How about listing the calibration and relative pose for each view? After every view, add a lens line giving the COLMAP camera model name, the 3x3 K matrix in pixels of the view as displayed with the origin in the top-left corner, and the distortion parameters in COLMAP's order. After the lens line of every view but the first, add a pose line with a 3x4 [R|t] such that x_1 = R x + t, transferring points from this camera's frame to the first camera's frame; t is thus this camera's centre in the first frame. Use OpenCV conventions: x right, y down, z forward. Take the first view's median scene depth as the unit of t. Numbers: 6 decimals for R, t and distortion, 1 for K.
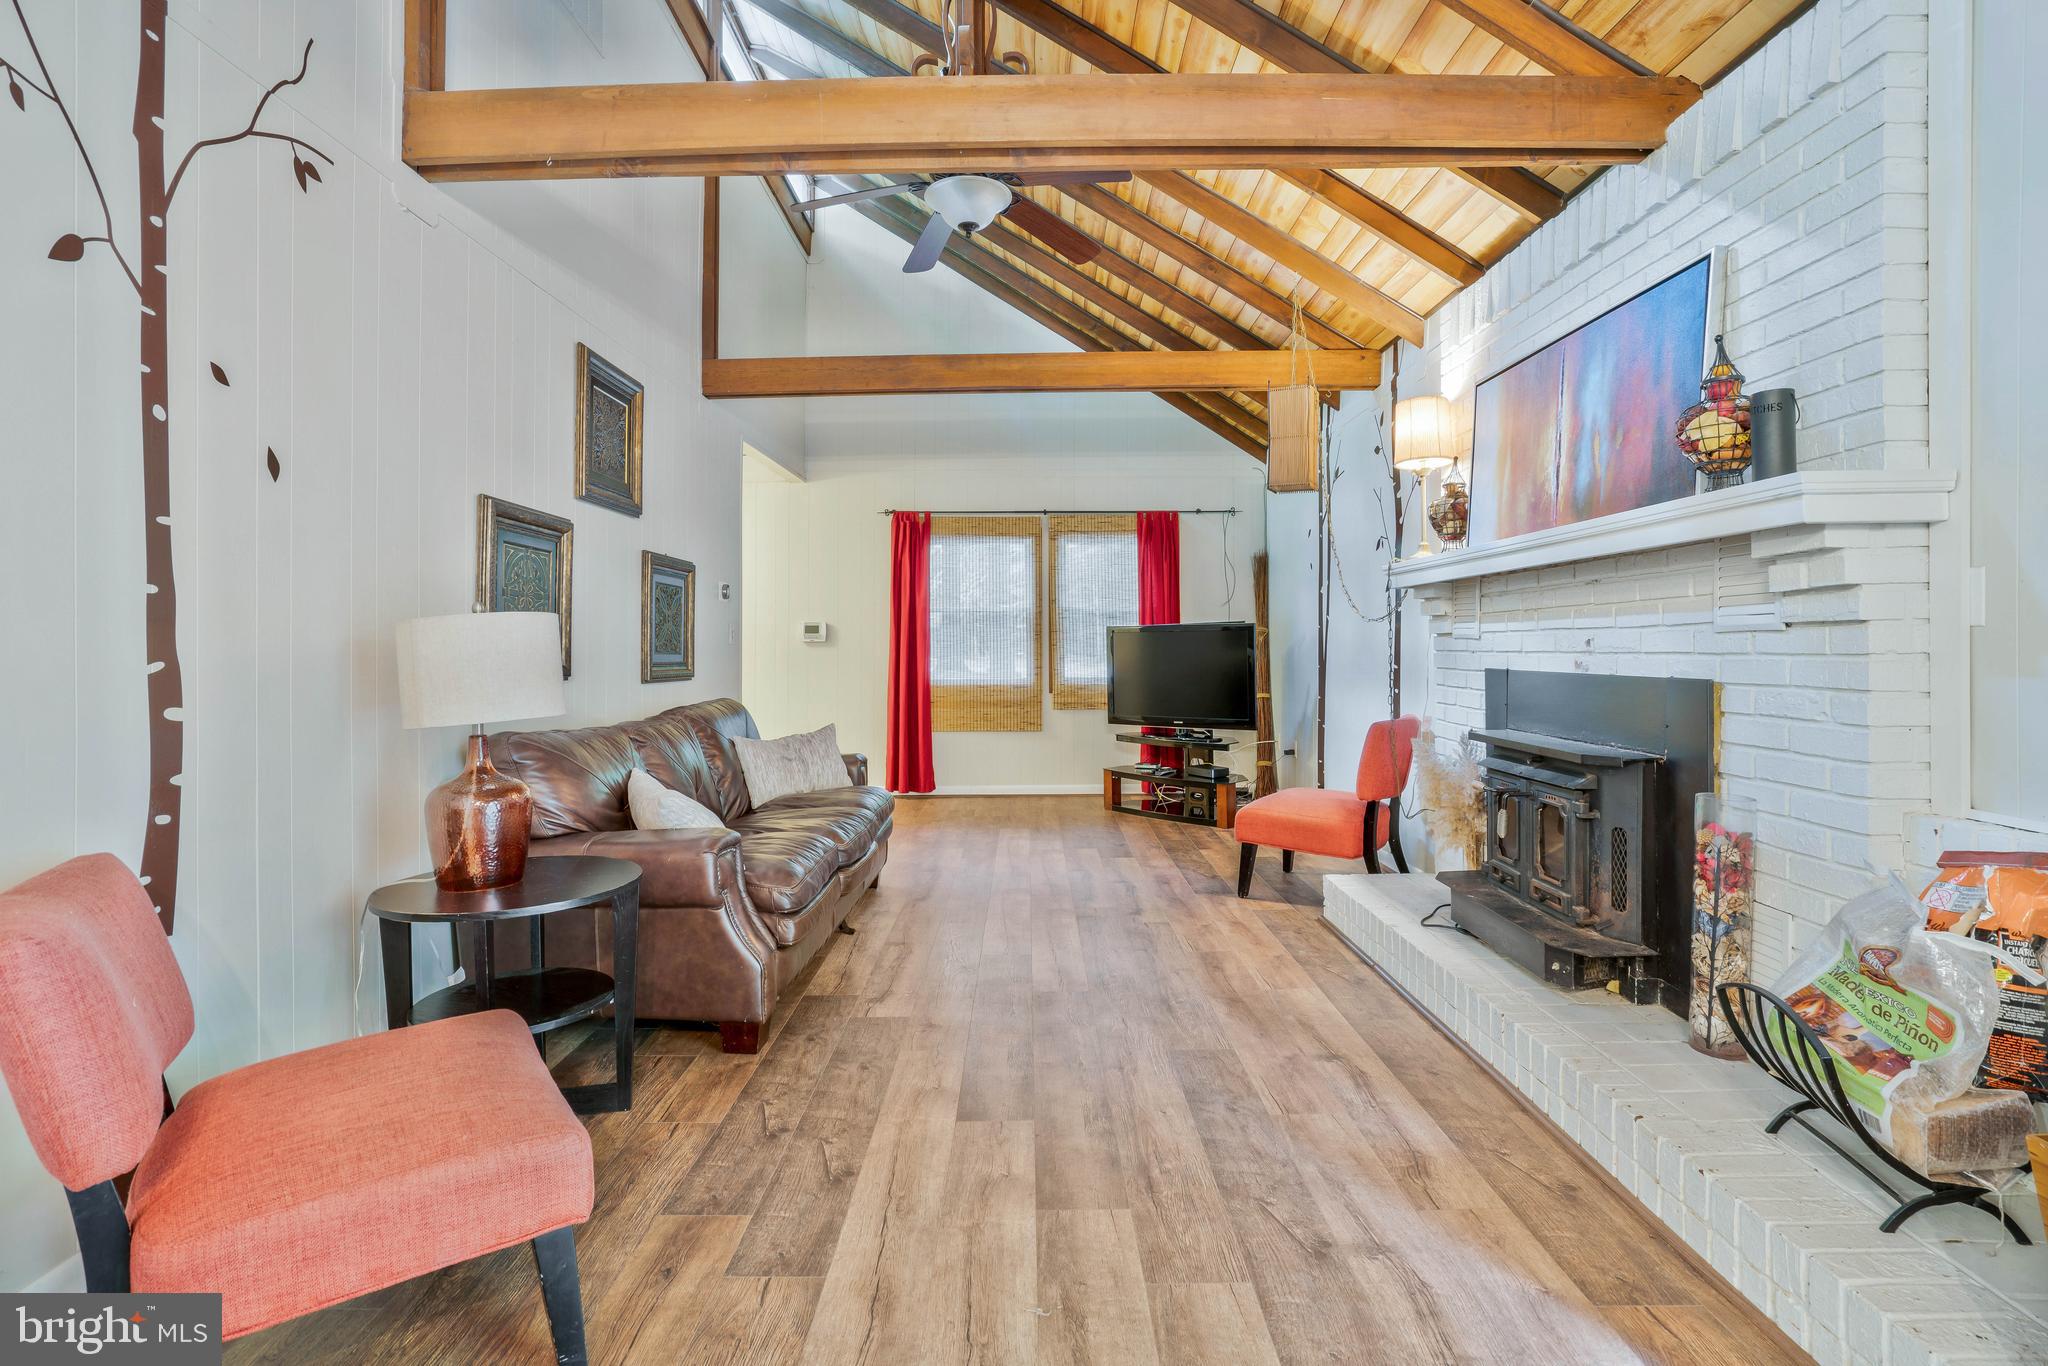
lens RADIAL K [[991.5, 0, 1024.0], [0, 991.5, 683.0], [0, 0, 1]] dist [-0.043779, 0.014187]
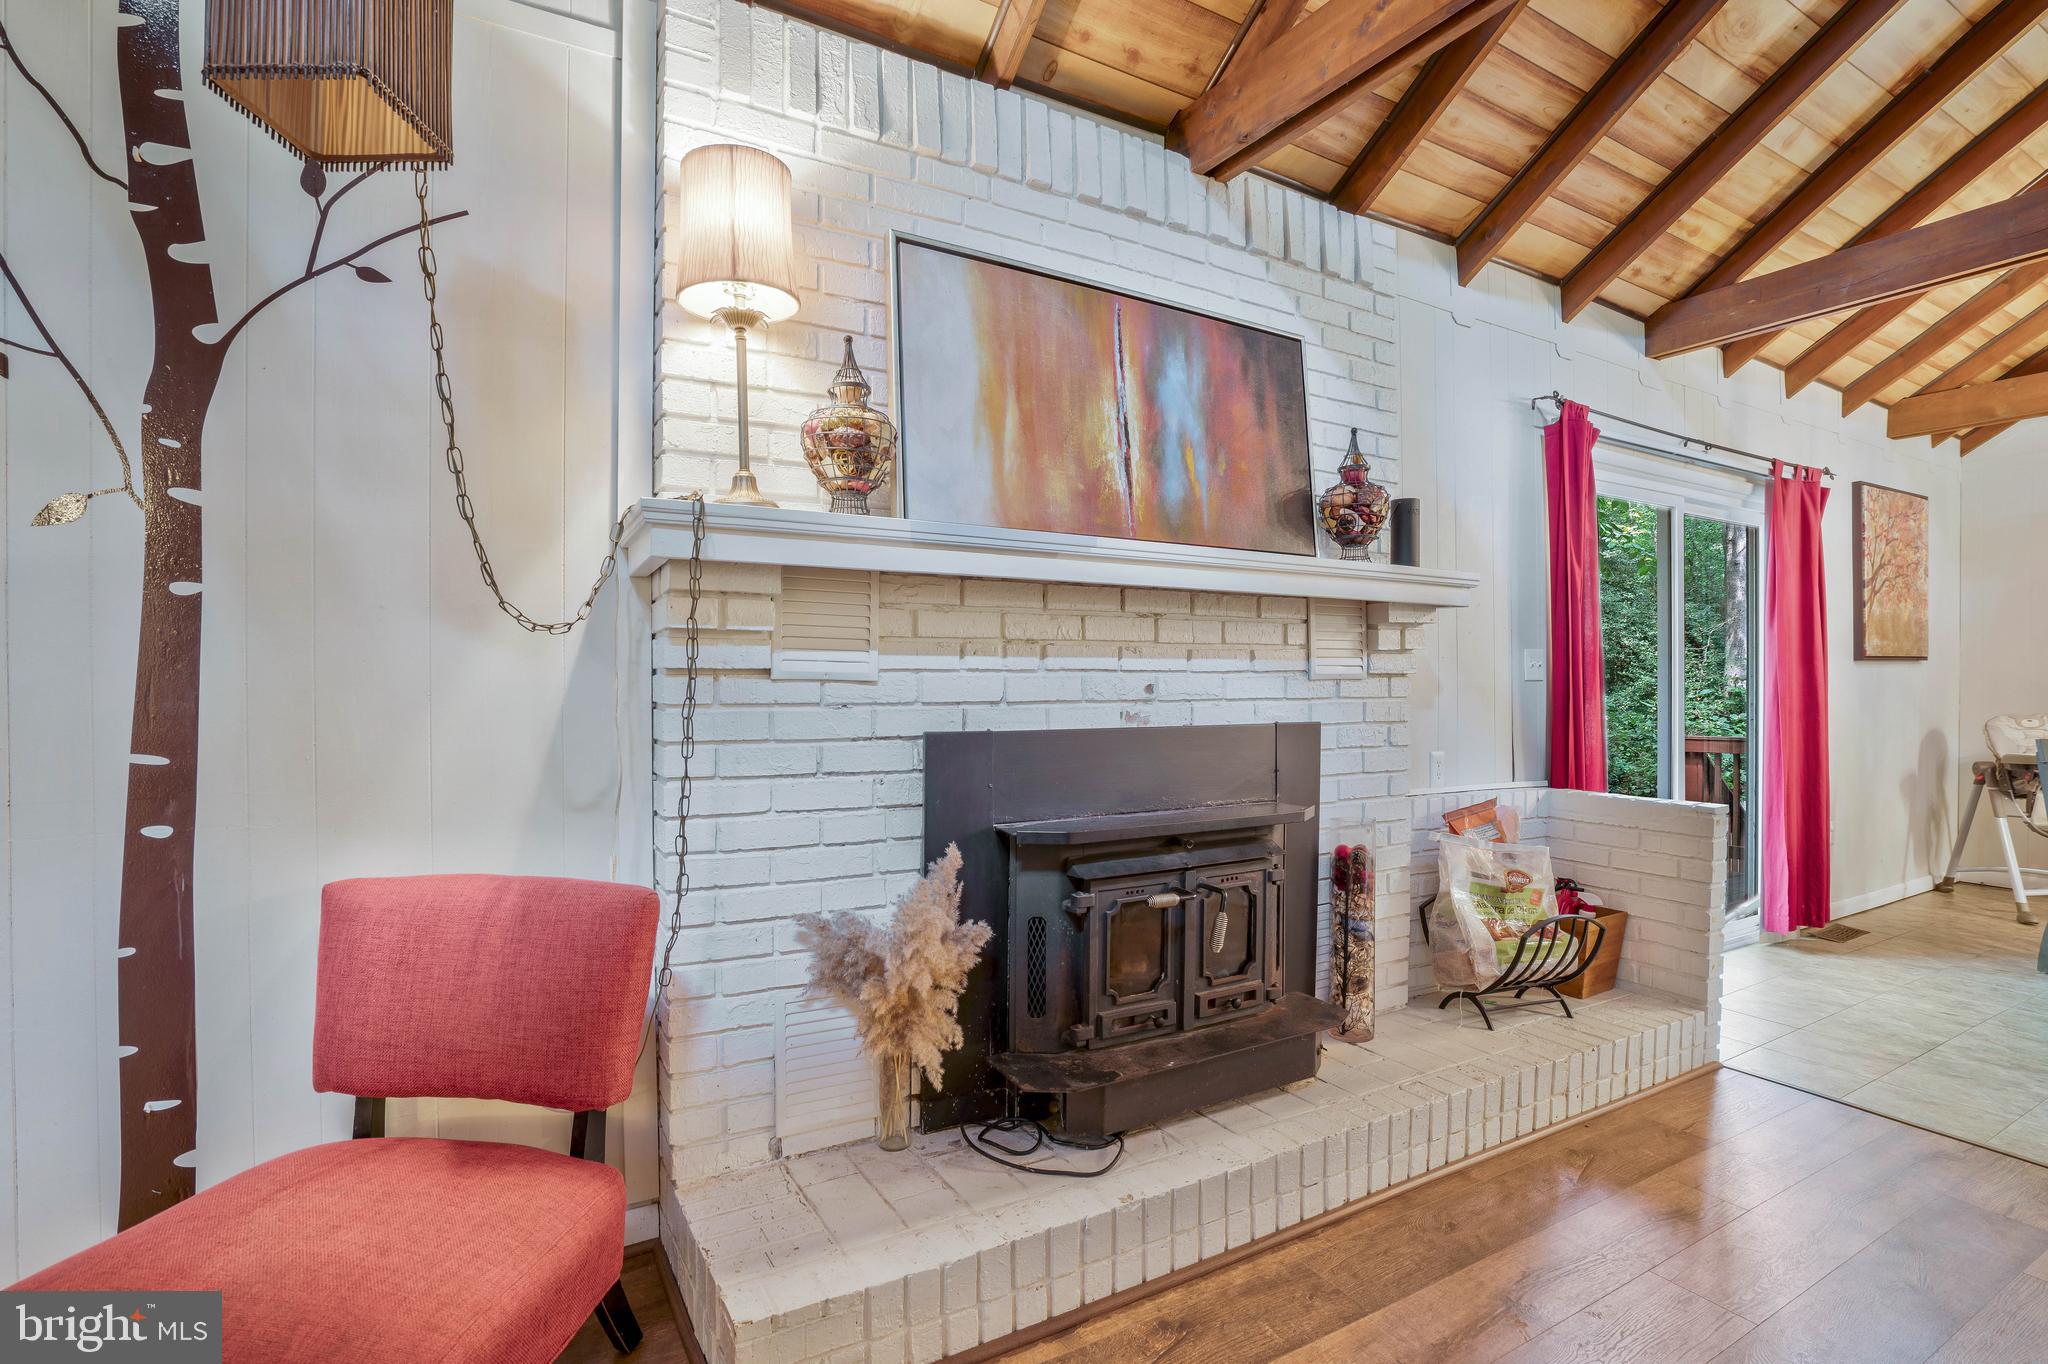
lens RADIAL K [[991.5, 0, 1024.0], [0, 991.5, 682.0], [0, 0, 1]] dist [-0.043779, 0.014187]
pose [[-0.498198, -0.002006, 0.867061, -0.087305], [0.032736, 0.999241, 0.021121, -0.067547], [-0.866445, 0.038907, -0.497754, 1.501427]]
